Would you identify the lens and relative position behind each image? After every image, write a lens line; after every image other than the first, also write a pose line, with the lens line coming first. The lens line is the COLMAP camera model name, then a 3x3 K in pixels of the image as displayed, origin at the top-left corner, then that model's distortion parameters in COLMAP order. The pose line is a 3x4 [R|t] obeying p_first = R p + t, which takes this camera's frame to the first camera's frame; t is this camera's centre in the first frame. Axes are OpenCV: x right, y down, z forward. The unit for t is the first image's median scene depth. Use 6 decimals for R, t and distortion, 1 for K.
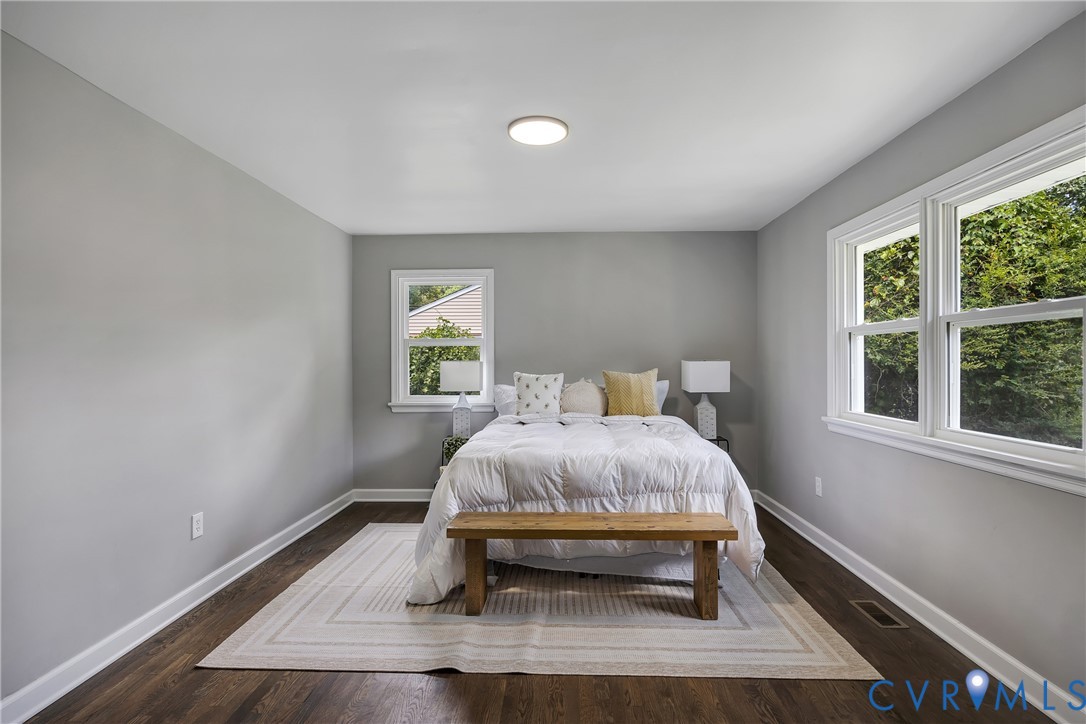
lens RADIAL K [[530.0, 0, 543.2], [0, 530.0, 361.7], [0, 0, 1]] dist [-0.000026, -0.000142]
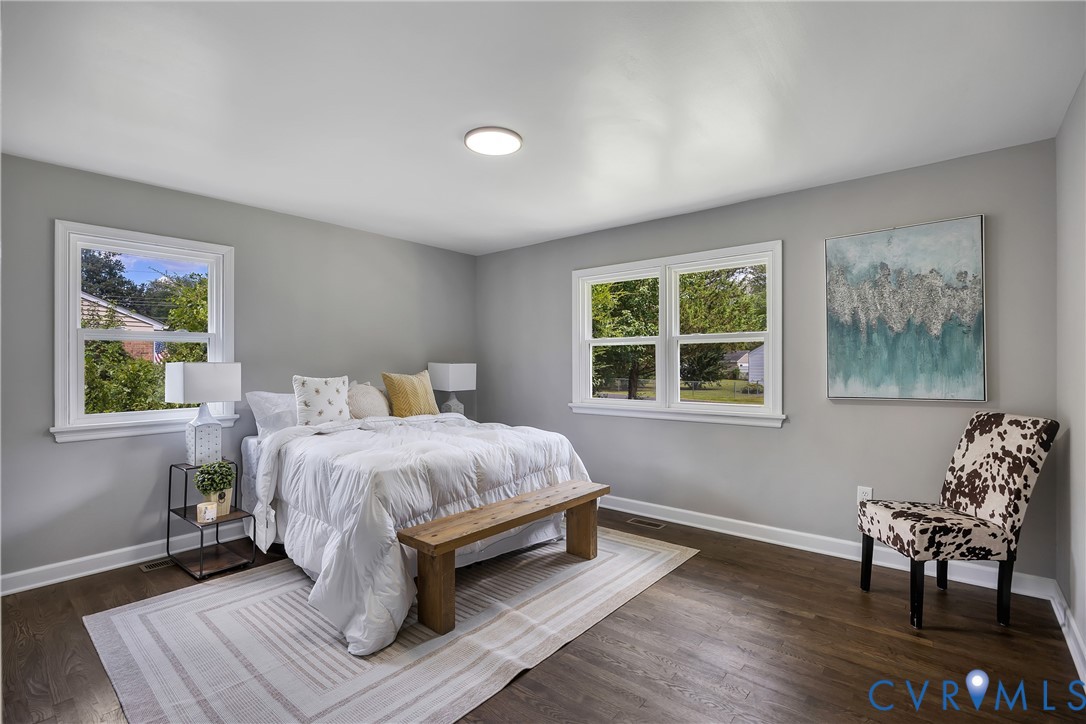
lens RADIAL K [[495.7, 0, 542.9], [0, 495.7, 363.2], [0, 0, 1]] dist [-0.000814, 0.000144]
pose [[0.621606, 0.004160, 0.783319, -0.651240], [-0.000423, 0.999988, -0.004975, 0.005001], [-0.783330, 0.002761, 0.621600, 0.288762]]
